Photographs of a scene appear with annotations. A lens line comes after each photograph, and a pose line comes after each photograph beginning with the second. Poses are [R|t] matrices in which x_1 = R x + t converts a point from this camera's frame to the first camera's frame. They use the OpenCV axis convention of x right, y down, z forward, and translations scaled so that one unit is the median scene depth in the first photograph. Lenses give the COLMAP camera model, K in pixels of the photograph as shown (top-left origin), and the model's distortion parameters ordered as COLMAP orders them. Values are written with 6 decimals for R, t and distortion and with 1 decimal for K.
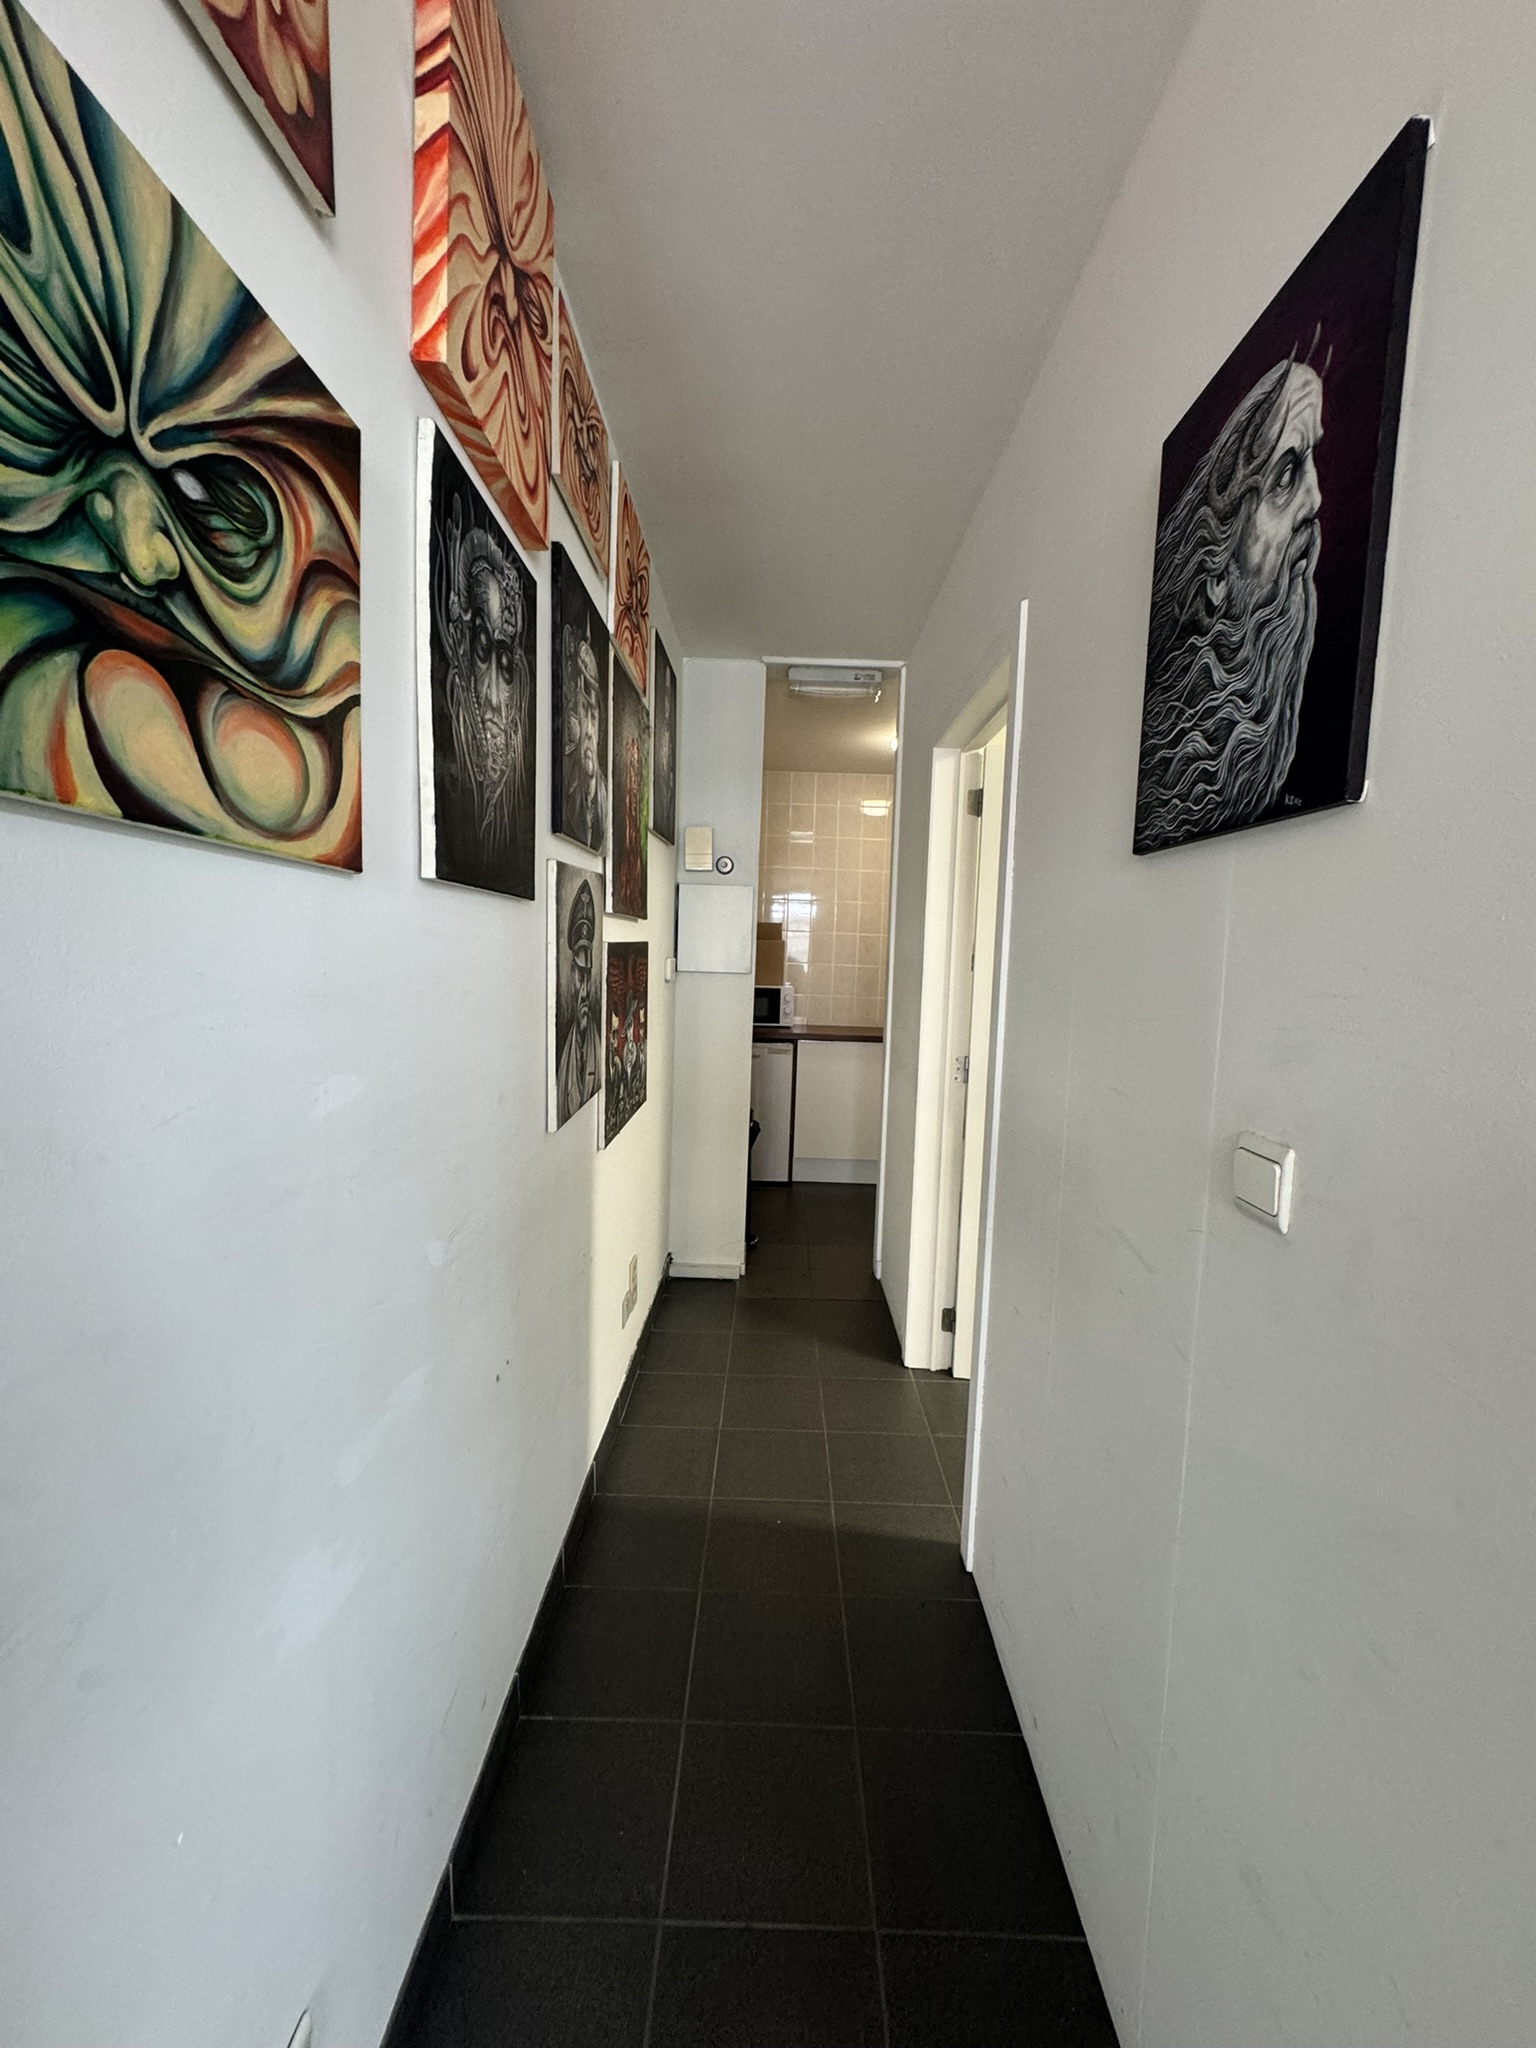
lens RADIAL K [[822.1, 0, 769.3], [0, 822.1, 1025.1], [0, 0, 1]] dist [-0.000143, -0.000030]
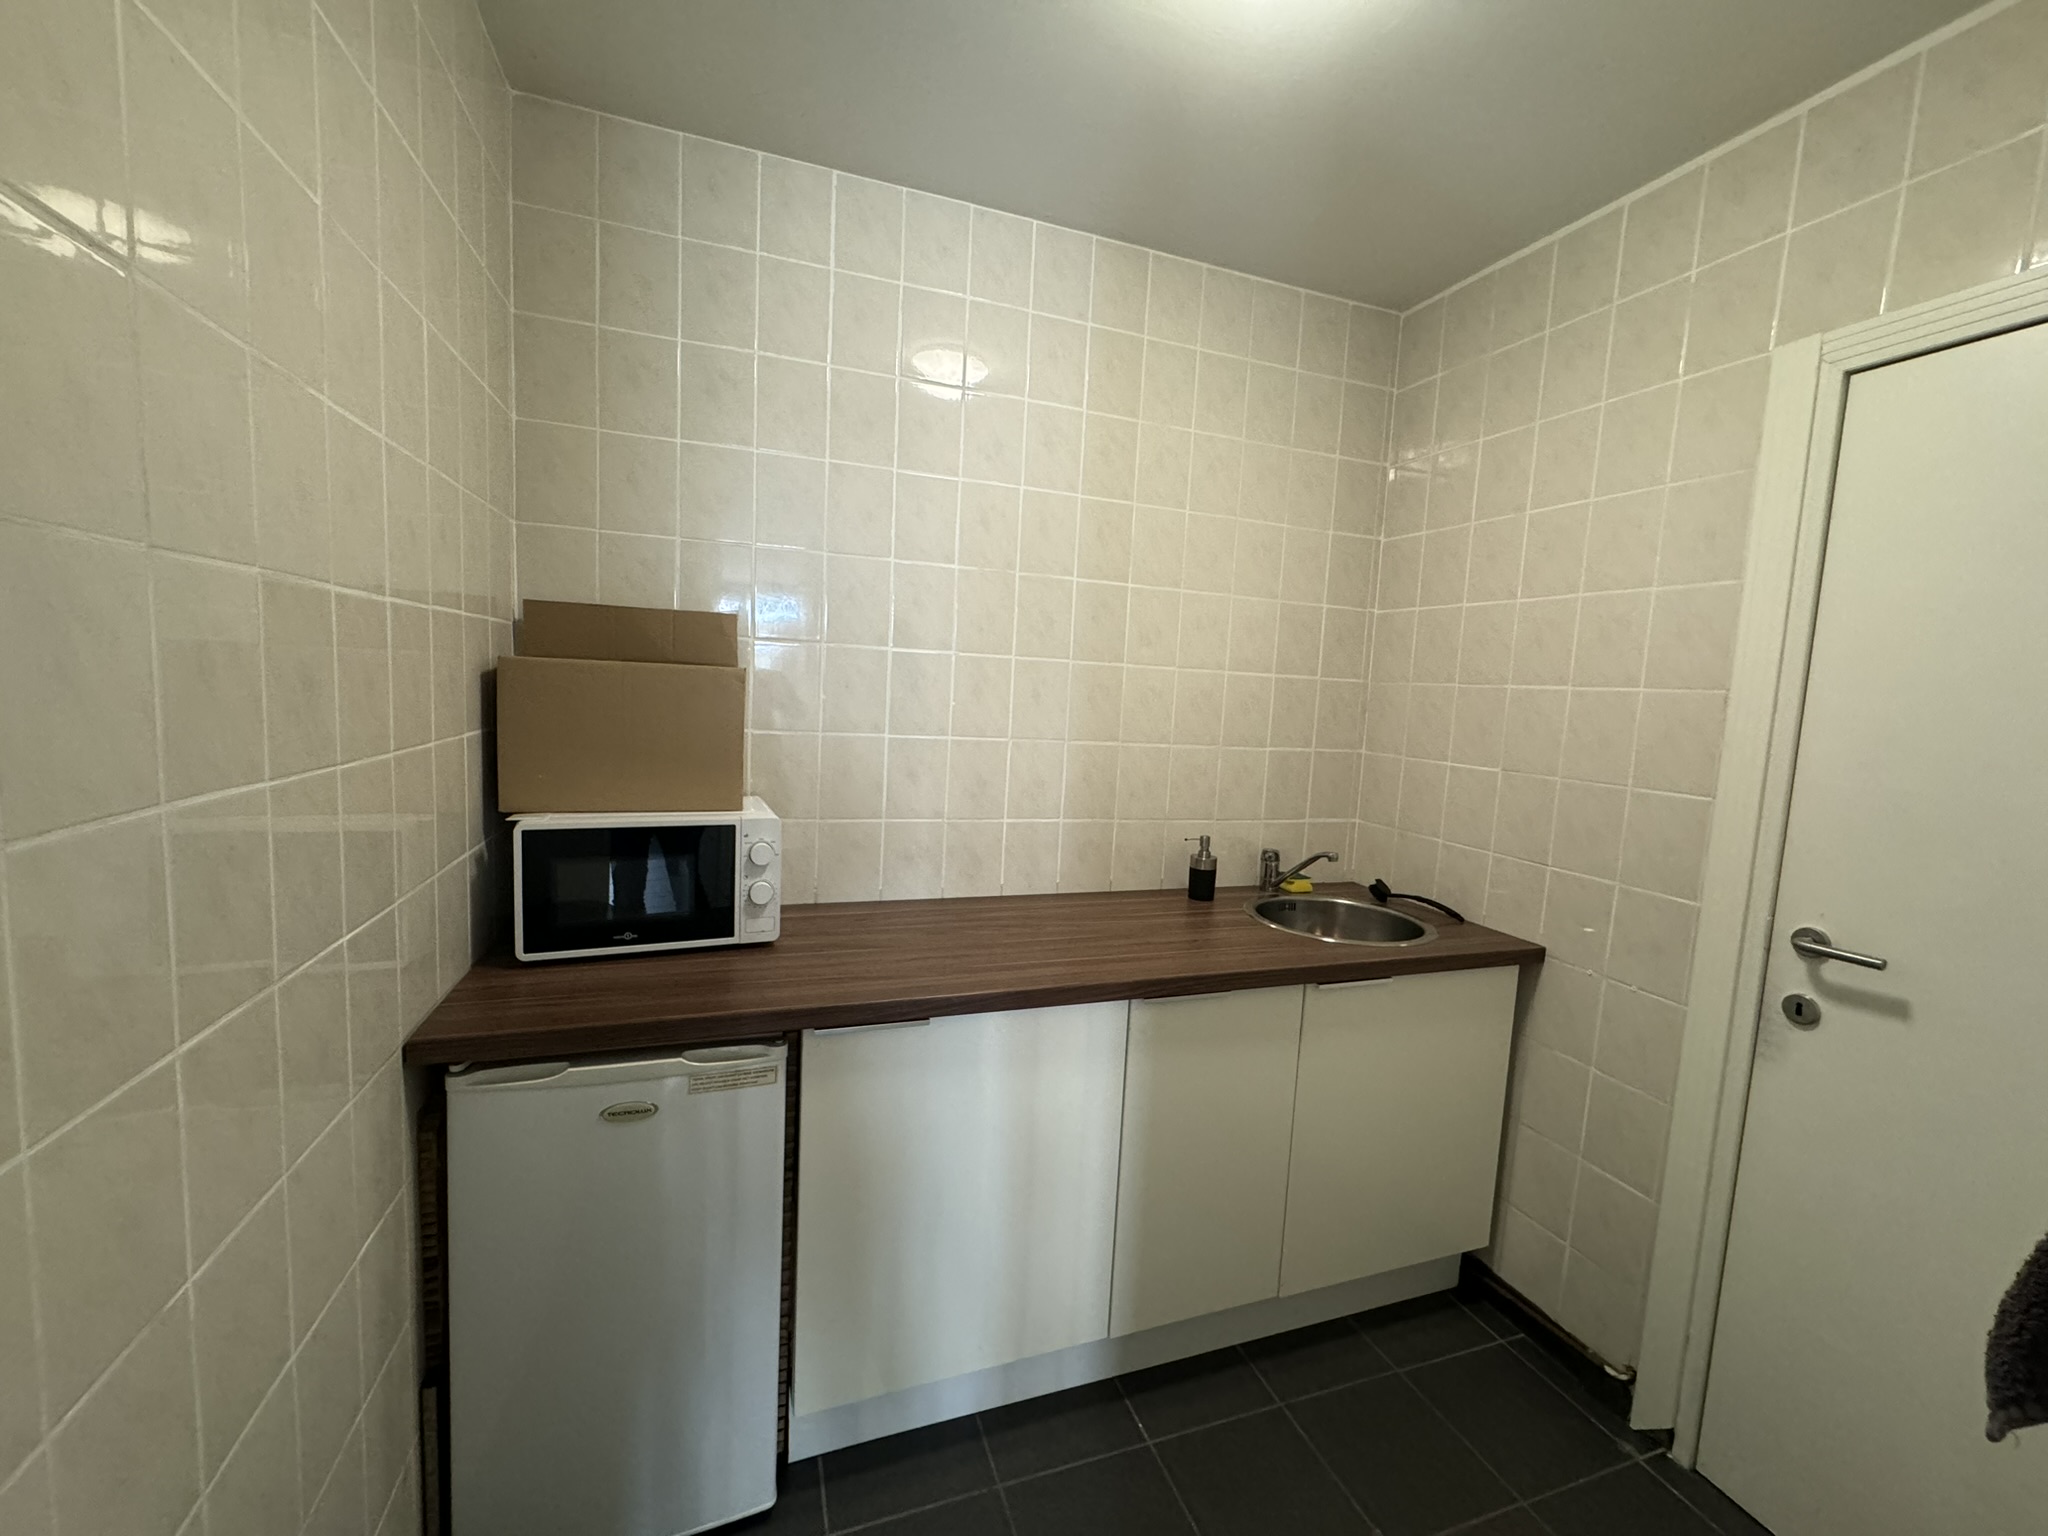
lens RADIAL K [[822.1, 0, 1025.4], [0, 822.1, 767.6], [0, 0, 1]] dist [-0.000143, -0.000030]
pose [[0.938936, -0.011396, 0.343904, 0.010738], [0.003914, 0.999741, 0.022440, -0.073789], [-0.344071, -0.019724, 0.938736, 0.720658]]
